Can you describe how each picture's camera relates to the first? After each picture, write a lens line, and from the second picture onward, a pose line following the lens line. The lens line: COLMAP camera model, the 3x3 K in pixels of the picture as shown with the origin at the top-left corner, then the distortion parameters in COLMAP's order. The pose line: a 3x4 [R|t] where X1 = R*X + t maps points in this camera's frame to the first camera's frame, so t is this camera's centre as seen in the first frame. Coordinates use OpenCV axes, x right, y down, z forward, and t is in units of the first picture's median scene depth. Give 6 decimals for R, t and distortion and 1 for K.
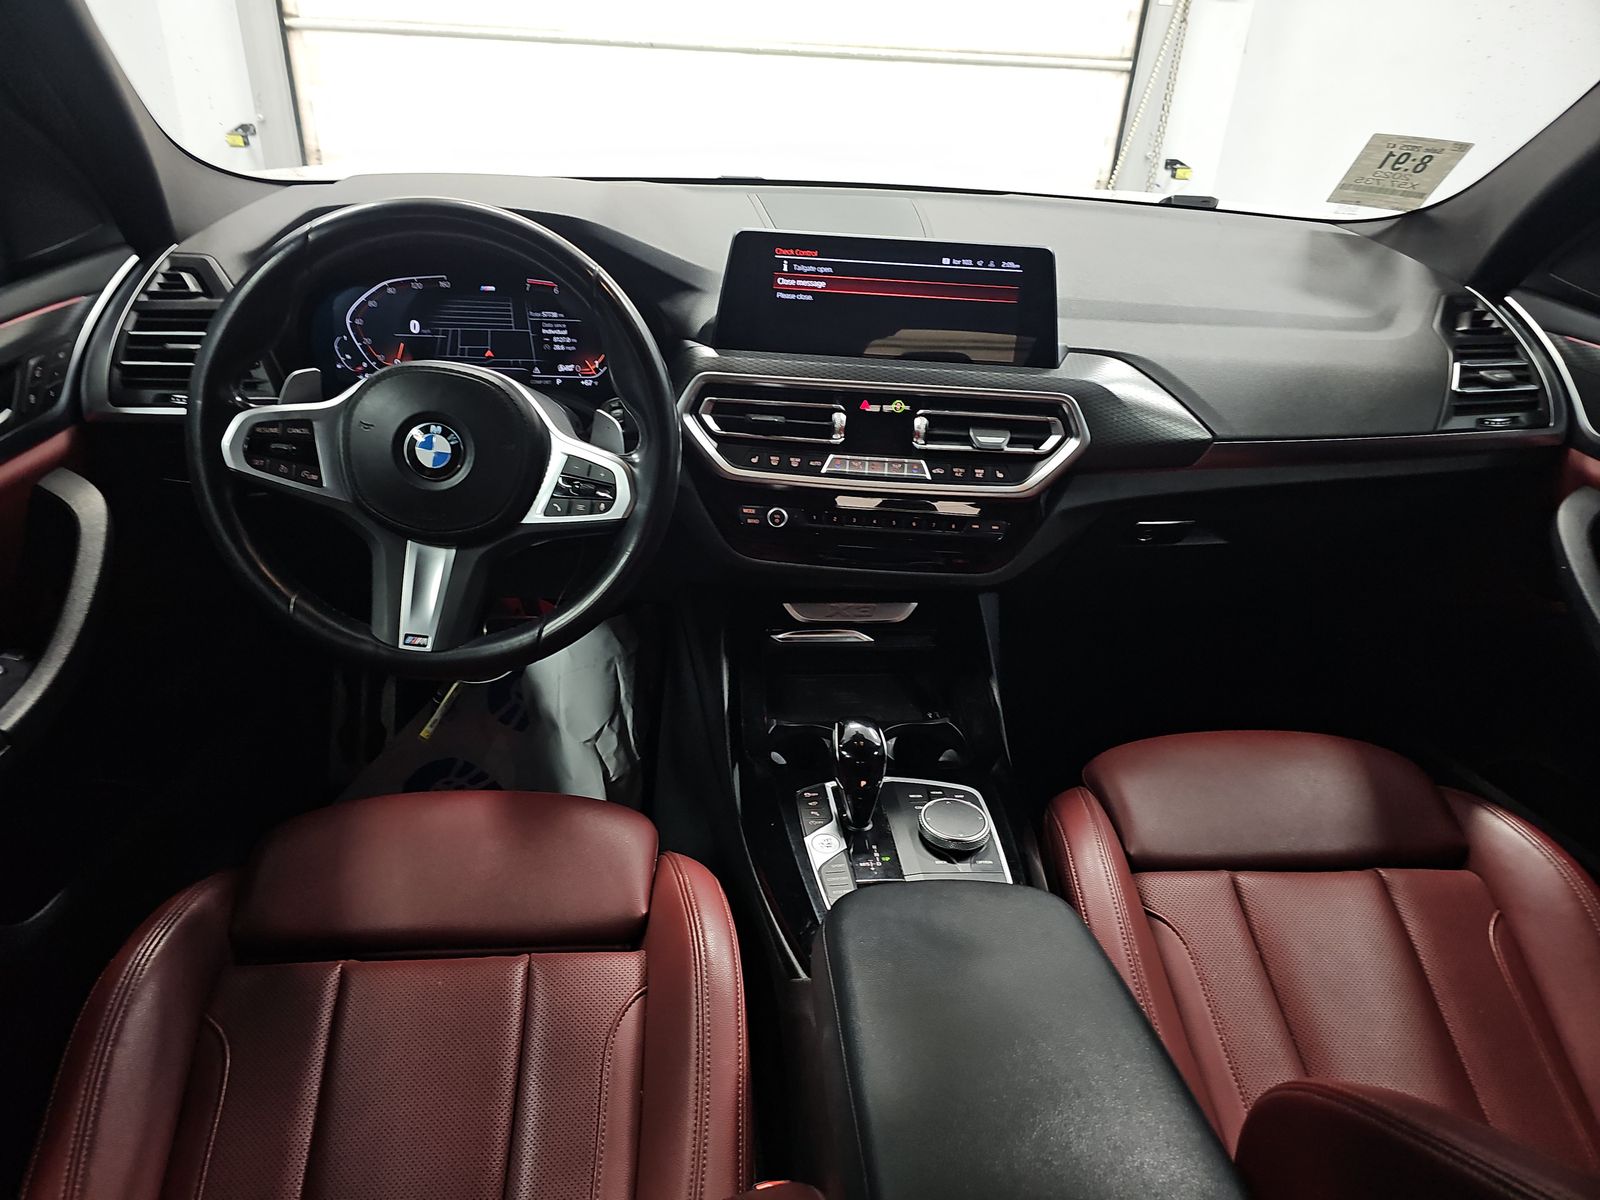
lens RADIAL K [[1073.6, 0, 802.1], [0, 1073.6, 604.8], [0, 0, 1]] dist [0.010179, -0.030663]
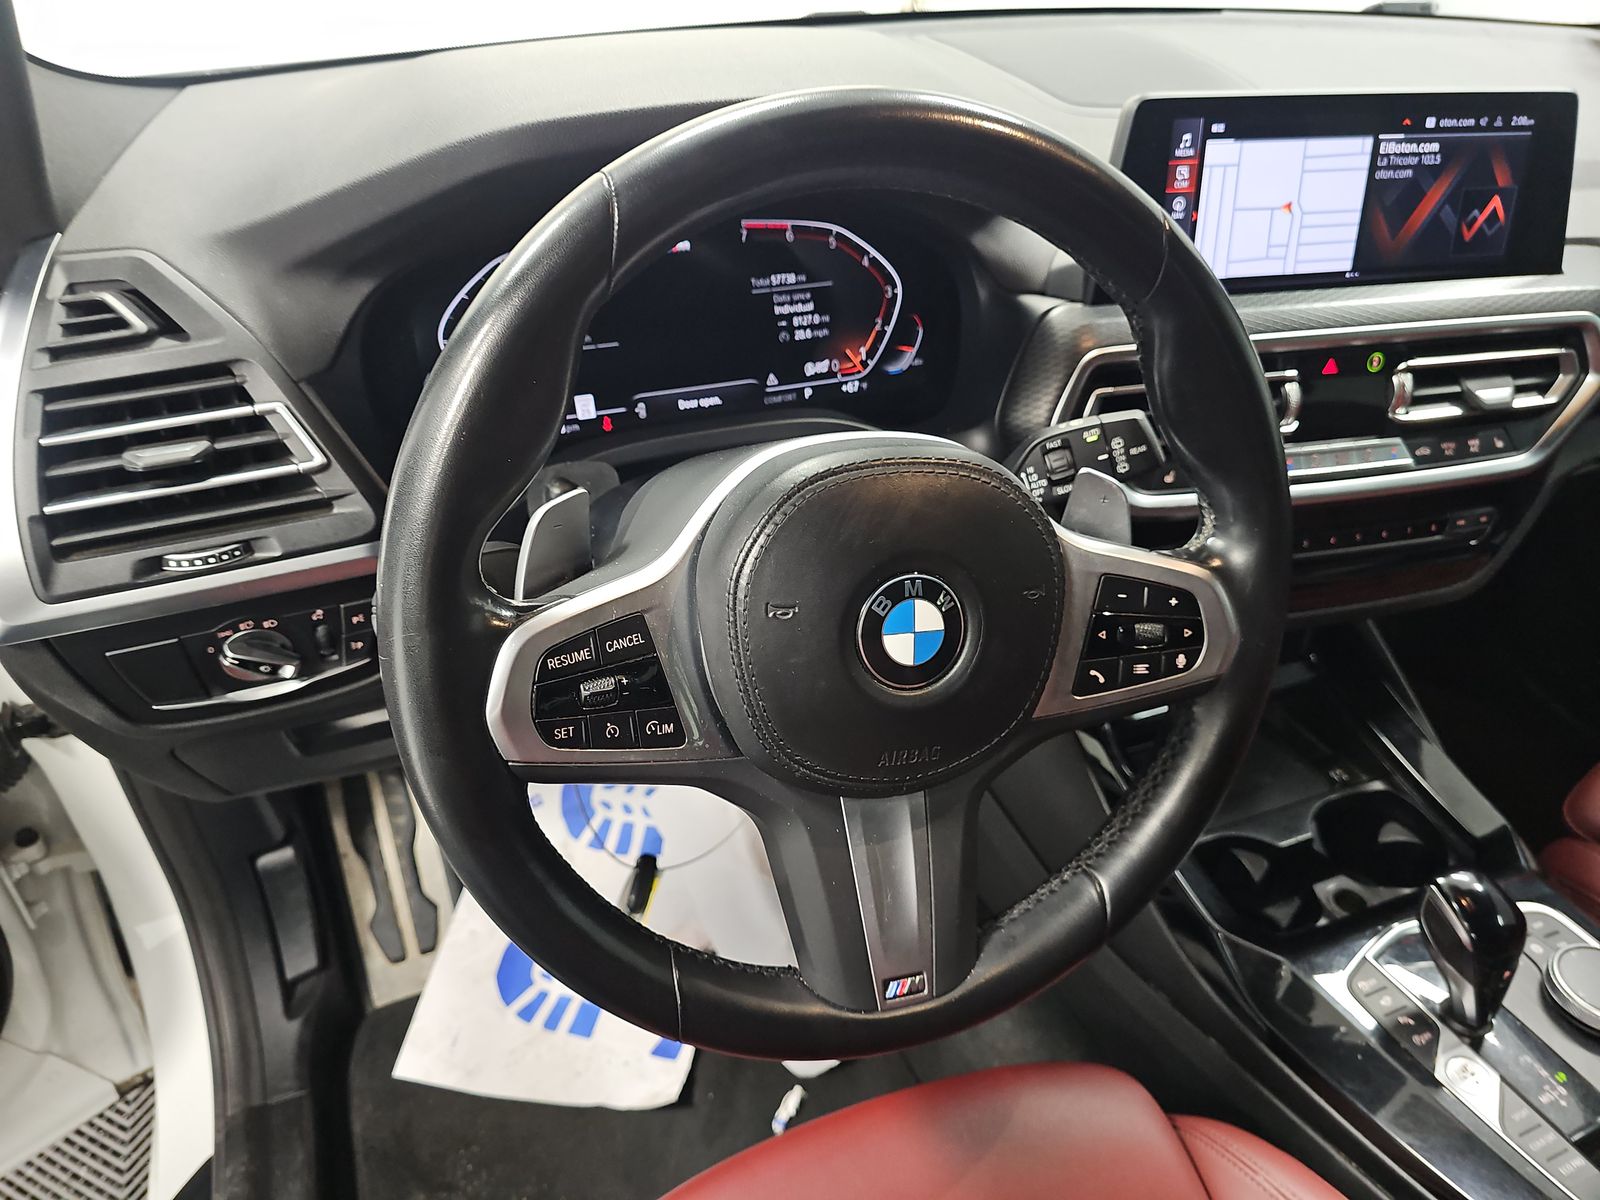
lens RADIAL K [[1073.6, 0, 775.1], [0, 1073.6, 637.0], [0, 0, 1]] dist [0.010179, -0.030663]
pose [[0.963329, -0.192272, 0.187159, -0.388237], [0.161934, 0.972765, 0.165847, -0.181876], [-0.213950, -0.129458, 0.968228, 0.423726]]
